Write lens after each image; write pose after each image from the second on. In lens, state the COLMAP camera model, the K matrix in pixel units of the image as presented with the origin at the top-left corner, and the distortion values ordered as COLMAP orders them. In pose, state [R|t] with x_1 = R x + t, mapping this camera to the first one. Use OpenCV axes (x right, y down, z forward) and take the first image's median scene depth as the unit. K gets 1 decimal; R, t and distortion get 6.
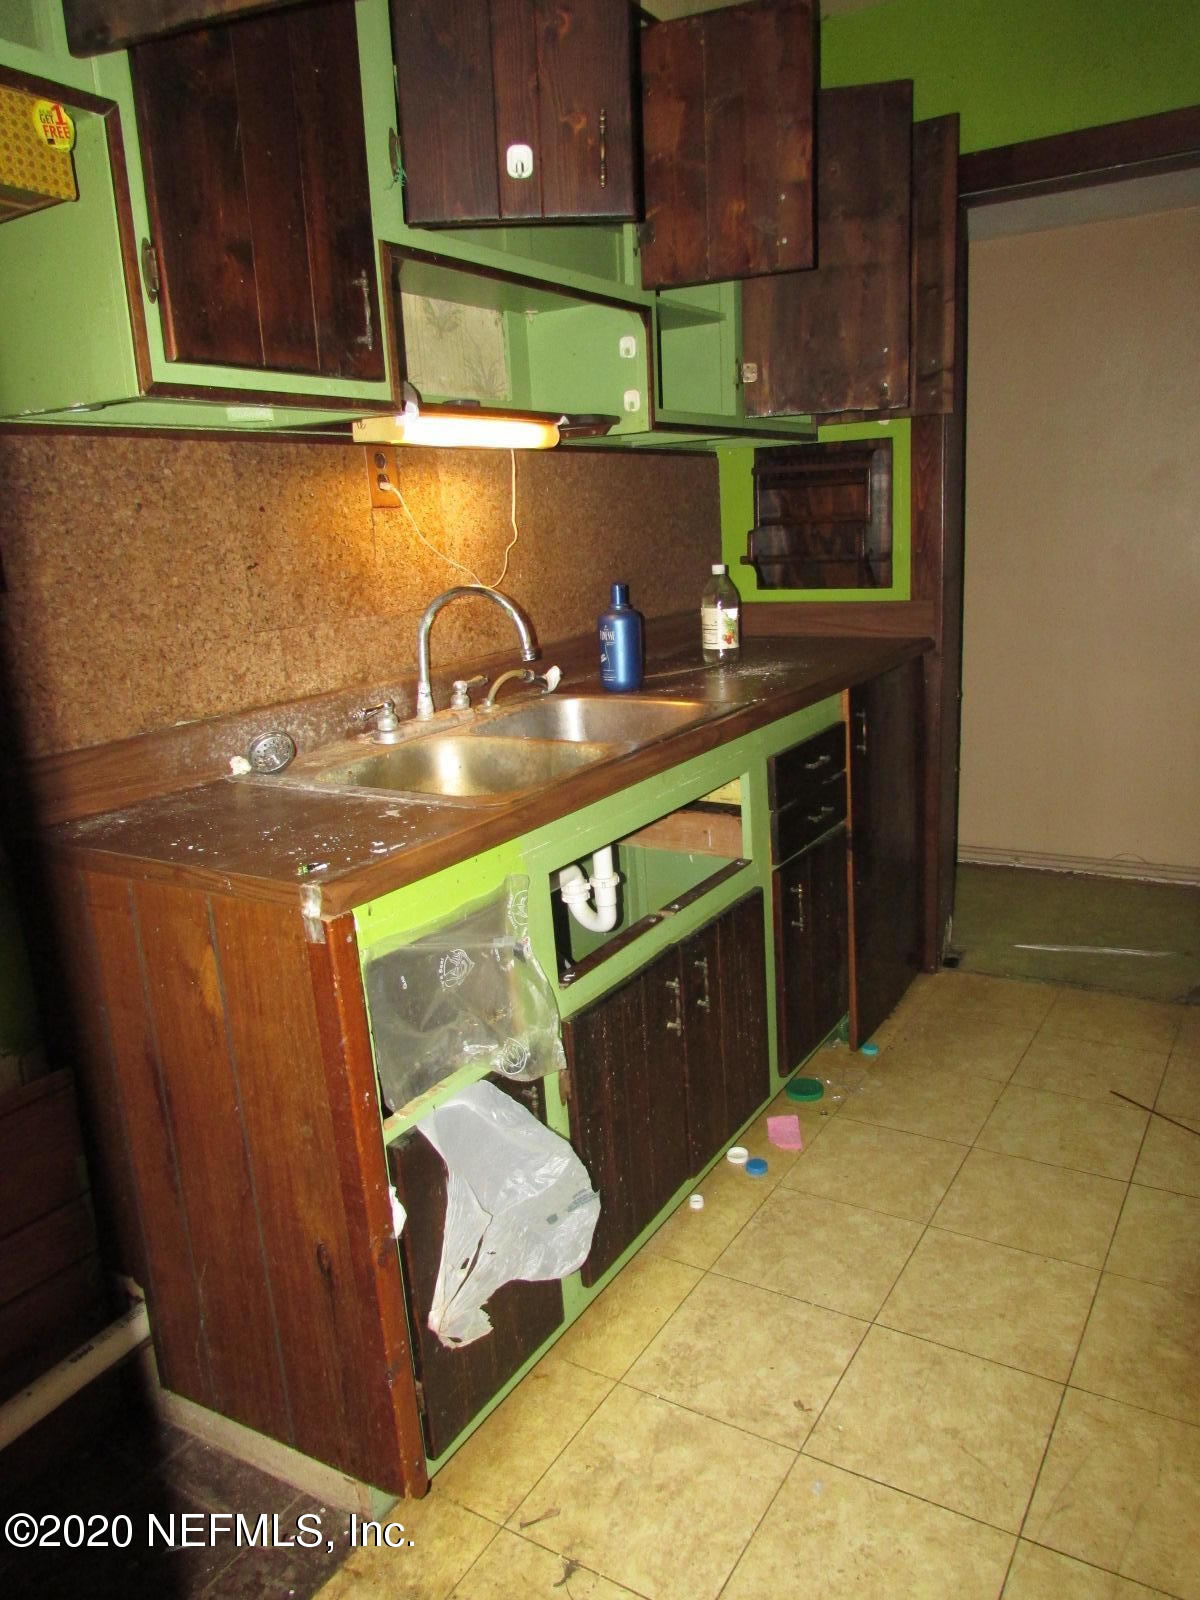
lens RADIAL K [[1146.5, 0, 612.0], [0, 1146.5, 796.1], [0, 0, 1]] dist [-0.020700, 0.018276]
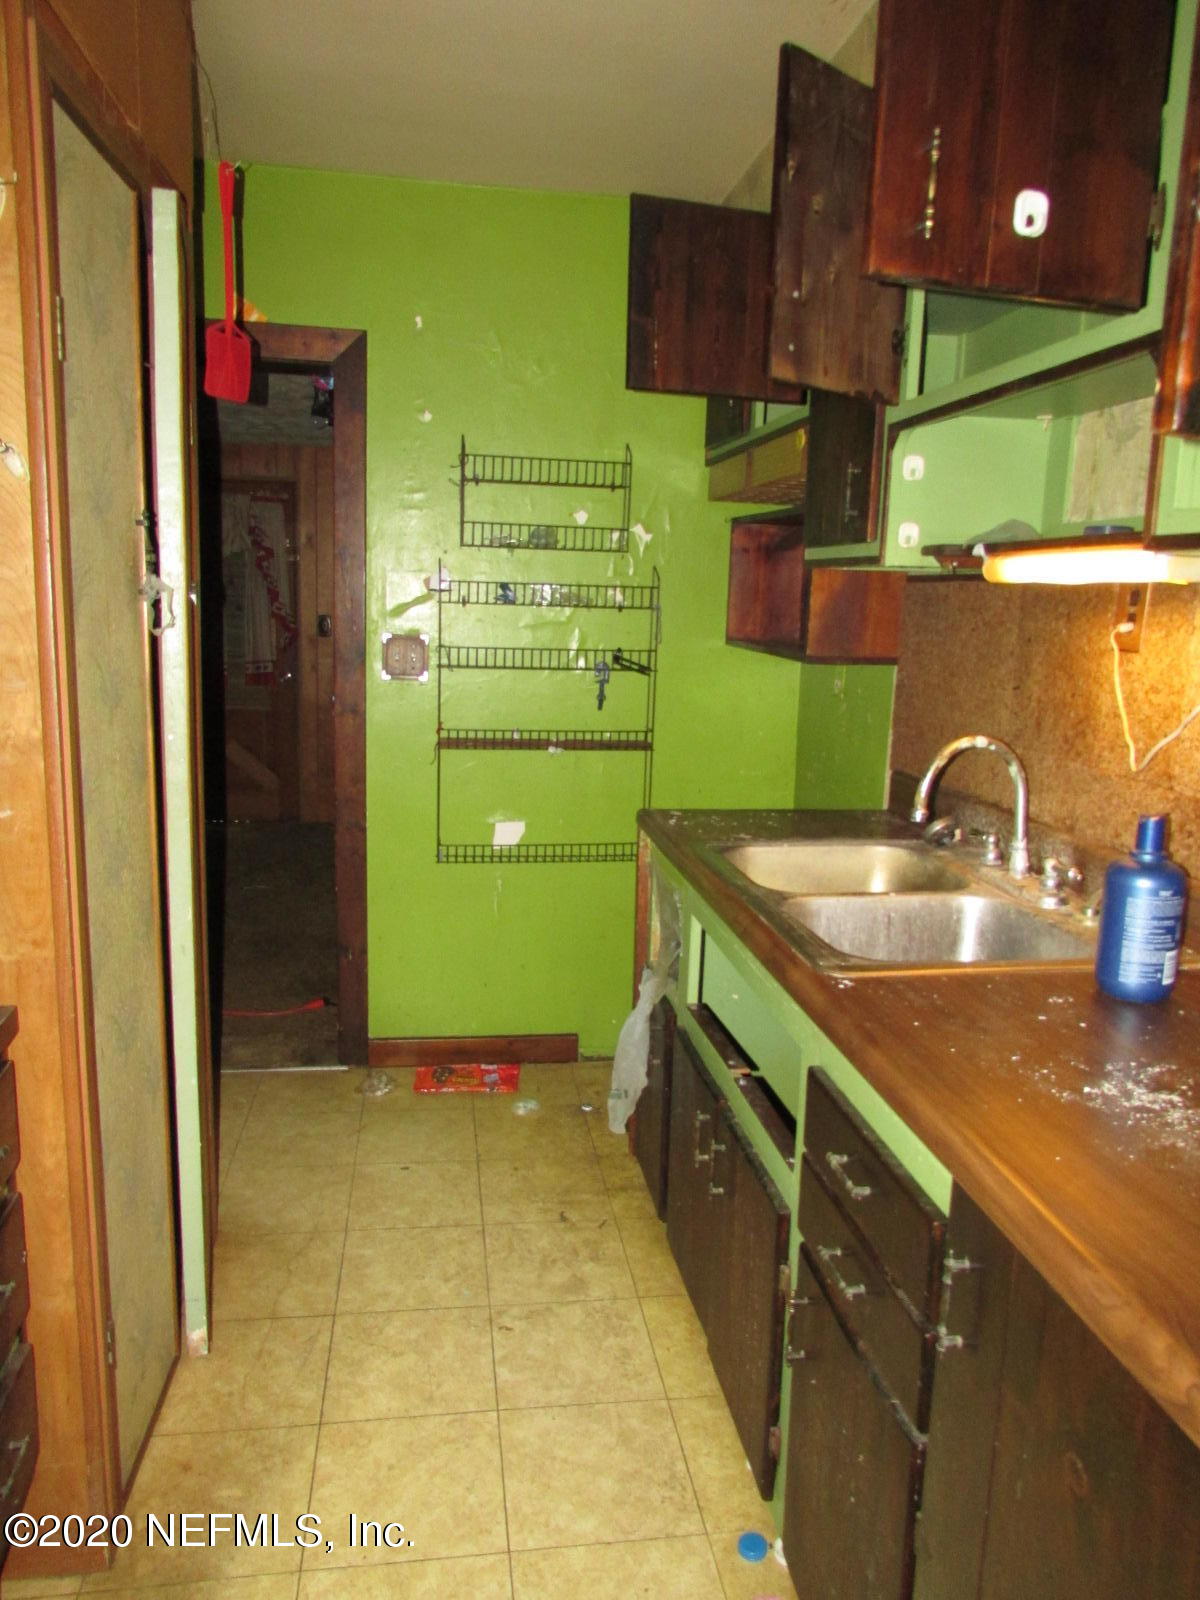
lens RADIAL K [[1146.5, 0, 606.8], [0, 1146.5, 800.7], [0, 0, 1]] dist [-0.020700, 0.018276]
pose [[-0.761424, 0.145479, -0.631720, 0.738733], [-0.145258, 0.911425, 0.384974, -0.479730], [0.631770, 0.384891, -0.672848, 1.558586]]
